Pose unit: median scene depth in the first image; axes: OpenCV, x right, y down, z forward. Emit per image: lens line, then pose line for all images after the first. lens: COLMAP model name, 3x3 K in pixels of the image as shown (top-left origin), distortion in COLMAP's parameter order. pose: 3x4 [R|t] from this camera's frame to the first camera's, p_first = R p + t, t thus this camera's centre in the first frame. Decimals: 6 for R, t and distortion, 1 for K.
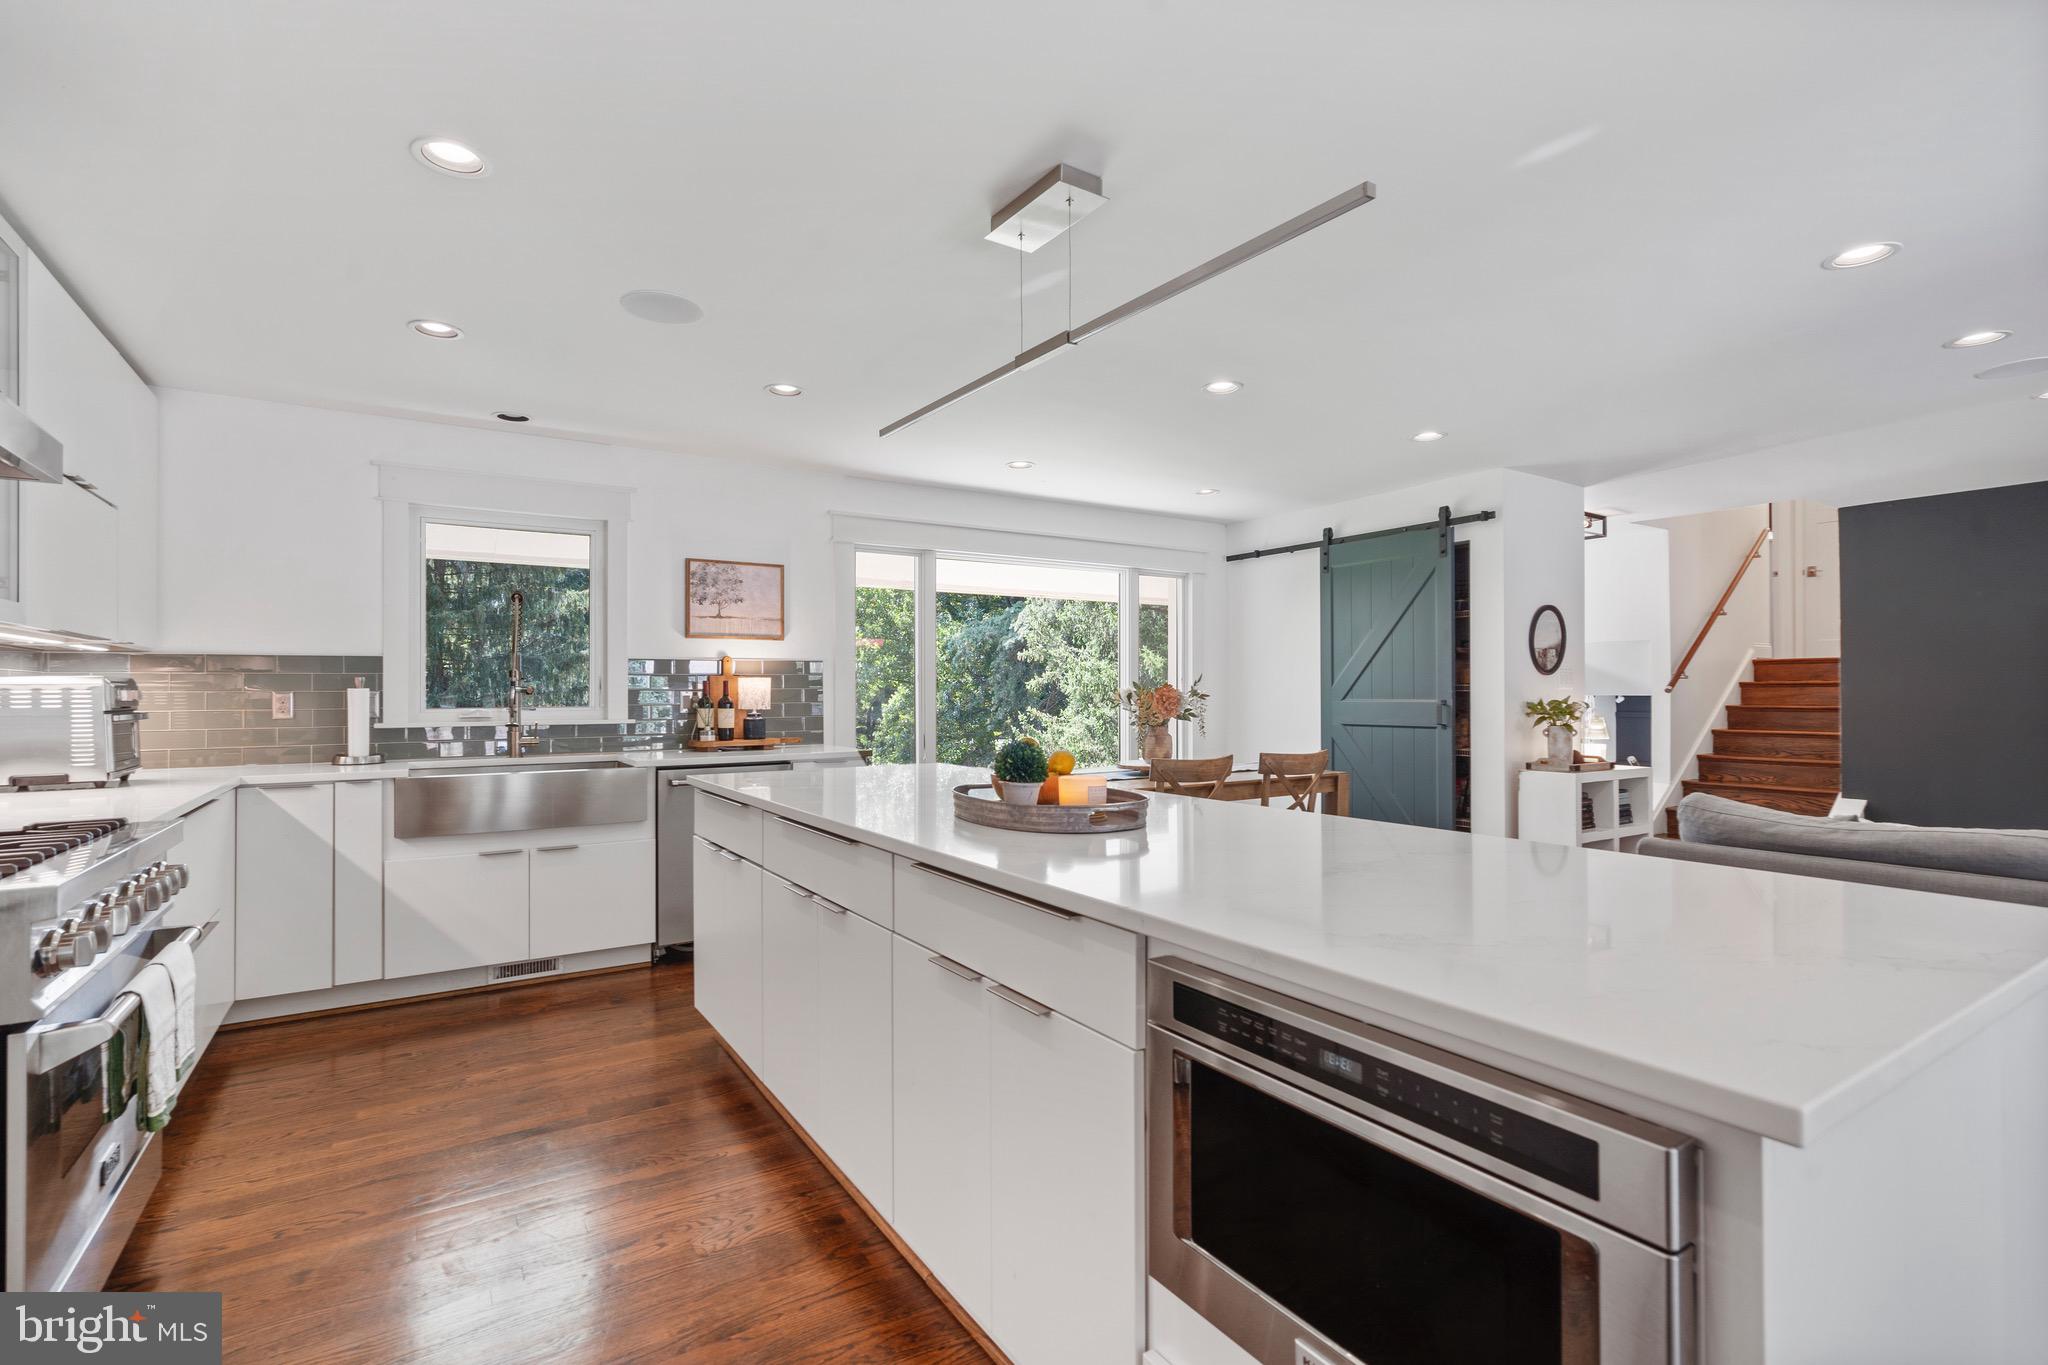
lens RADIAL K [[952.7, 0, 1020.4], [0, 952.7, 683.4], [0, 0, 1]] dist [0.001231, 0.001009]
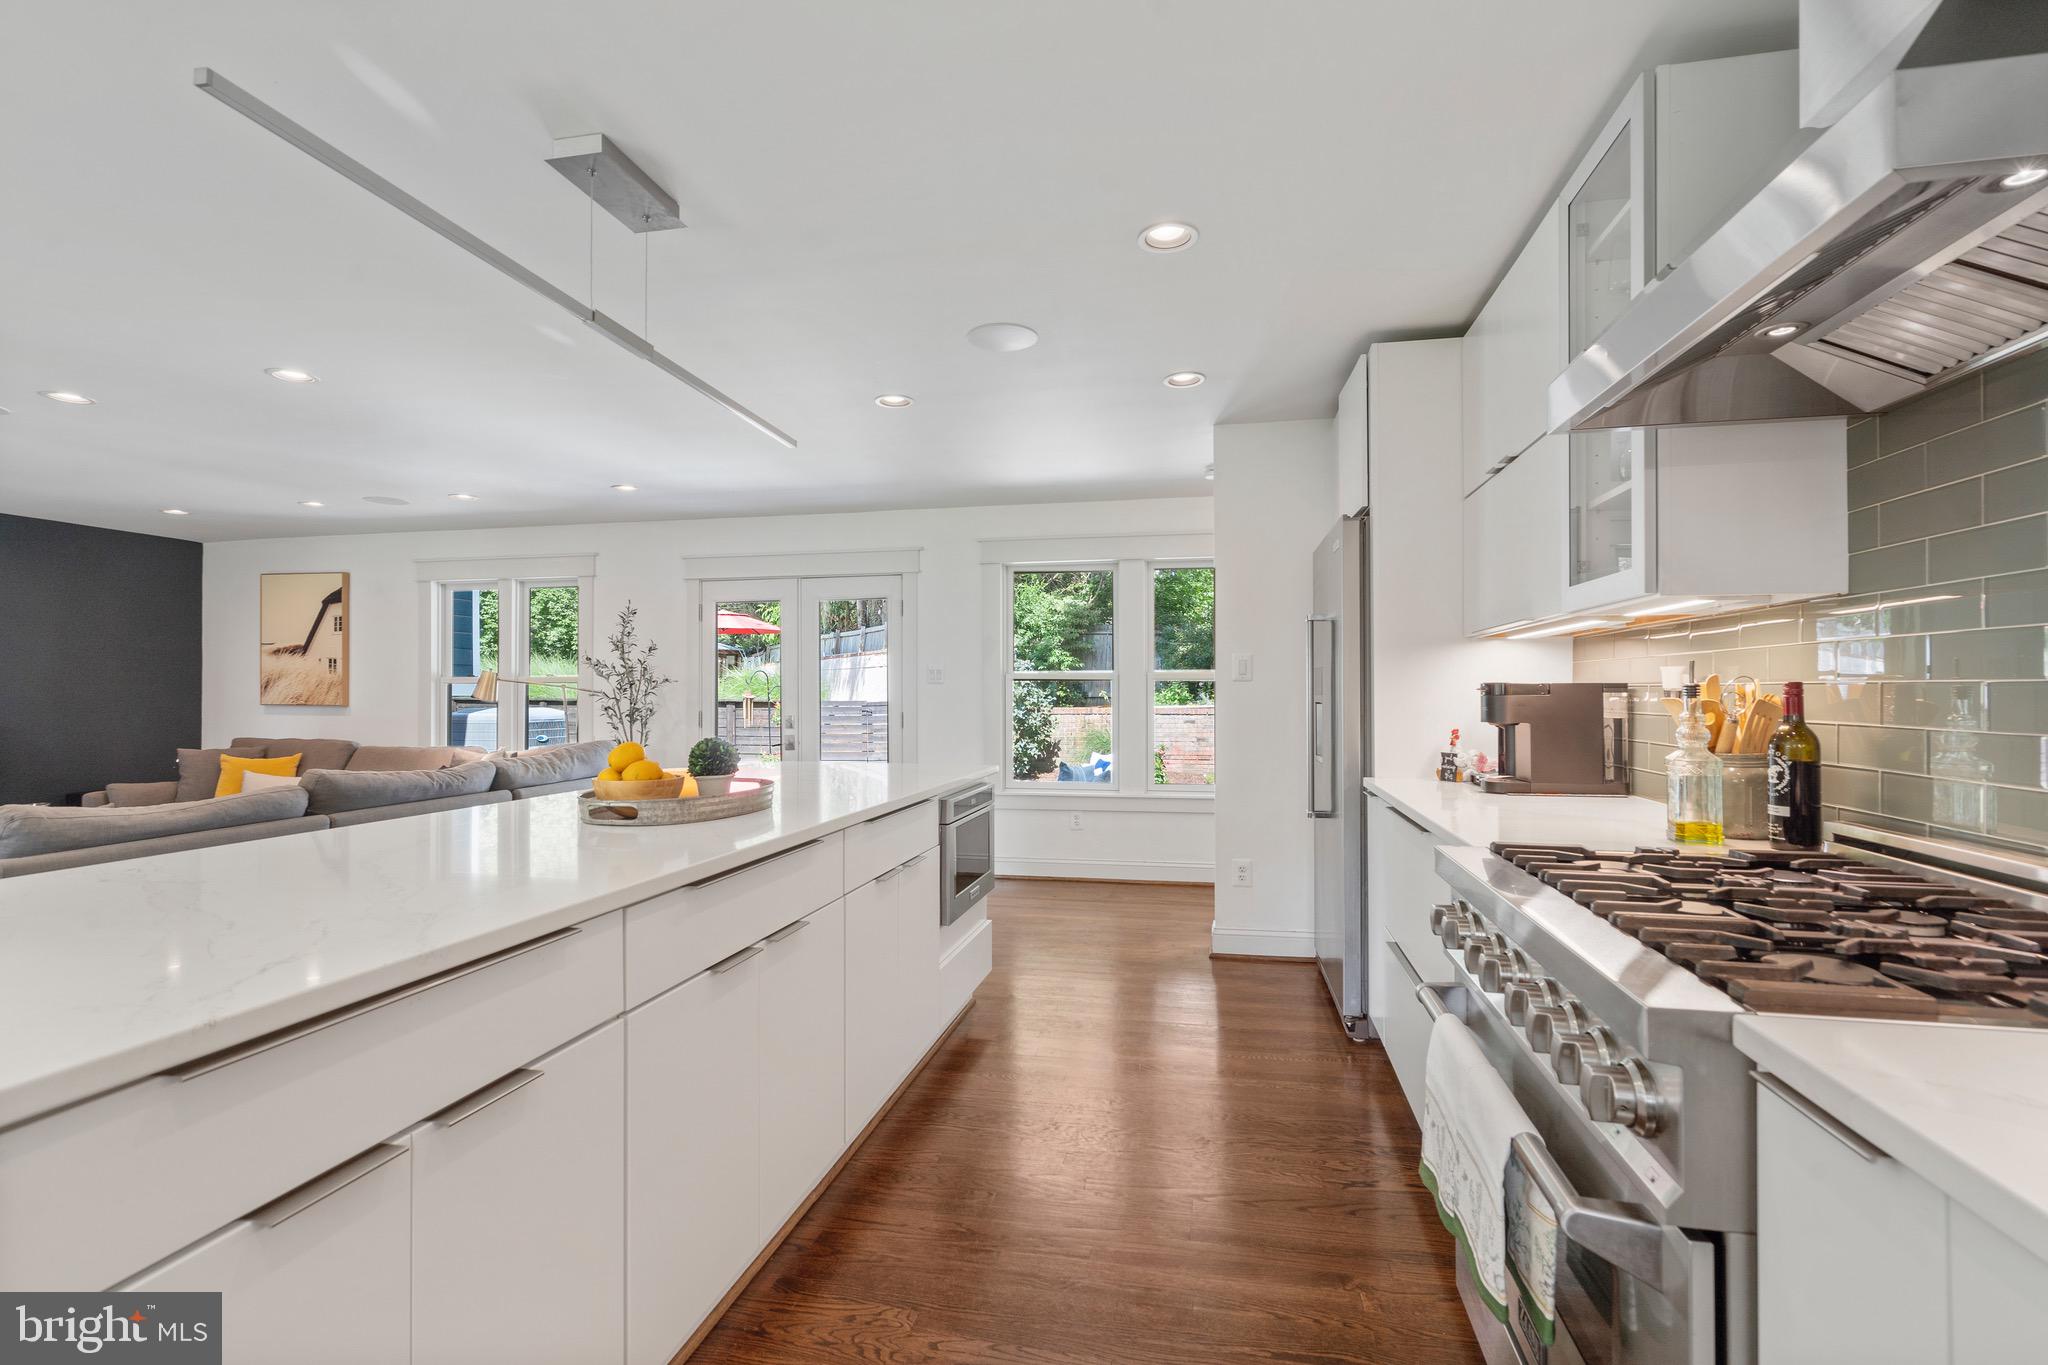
lens RADIAL K [[939.3, 0, 1021.7], [0, 939.3, 686.4], [0, 0, 1]] dist [-0.002139, 0.000485]
pose [[-0.708127, 0.007856, 0.706041, -0.446197], [-0.000271, 0.999935, -0.011398, 0.006026], [-0.706085, -0.008263, -0.708079, 0.671499]]
